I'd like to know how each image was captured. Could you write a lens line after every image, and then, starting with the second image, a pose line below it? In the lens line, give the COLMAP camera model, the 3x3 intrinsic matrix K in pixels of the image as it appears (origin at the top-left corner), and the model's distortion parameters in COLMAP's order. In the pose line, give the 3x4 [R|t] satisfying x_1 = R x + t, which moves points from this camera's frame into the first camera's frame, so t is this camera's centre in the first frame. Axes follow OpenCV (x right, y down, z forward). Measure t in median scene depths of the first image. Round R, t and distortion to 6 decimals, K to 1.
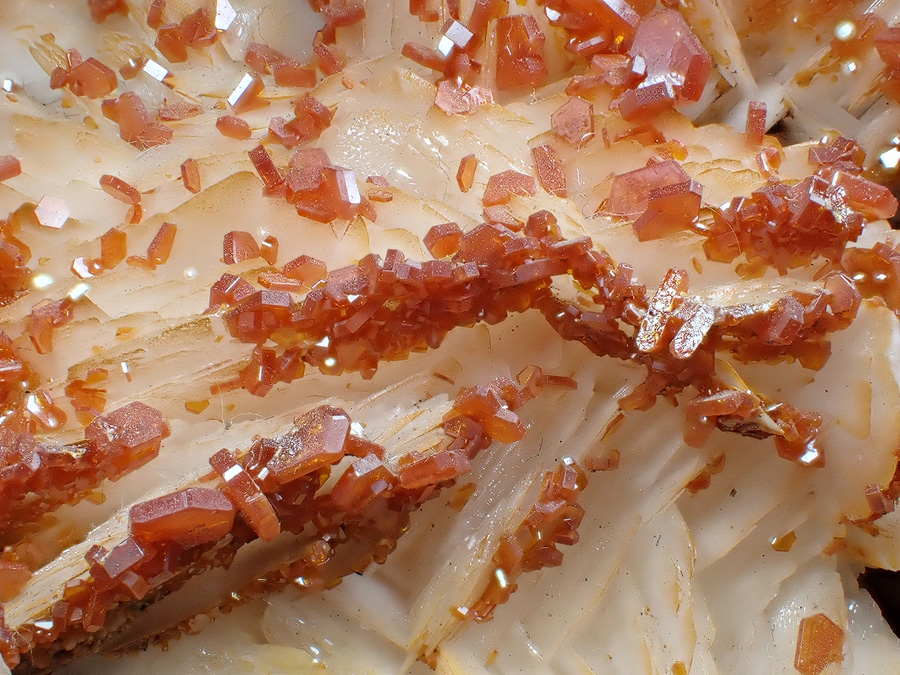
lens RADIAL K [[1775.2, 0, 449.5], [0, 1775.2, 336.5], [0, 0, 1]] dist [0.046486, 0.000000]
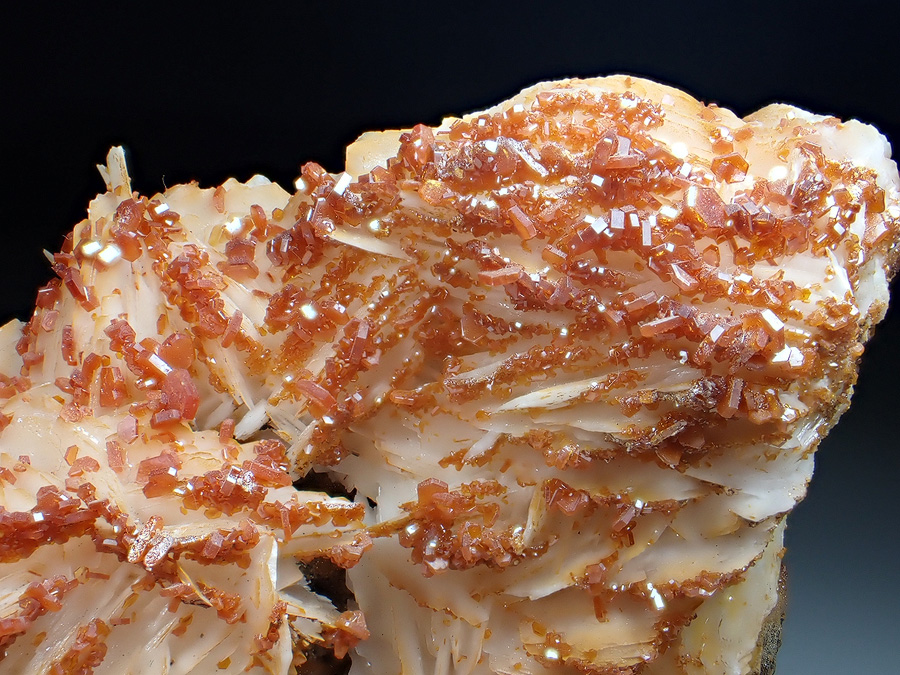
lens RADIAL K [[1148.8, 0, 450.5], [0, 1148.8, 339.0], [0, 0, 1]] dist [-0.070437, 0.000000]
pose [[0.995961, 0.017124, 0.088137, 0.318029], [-0.006340, 0.992607, -0.121210, -0.077317], [-0.089561, 0.120162, 0.988706, -0.224395]]
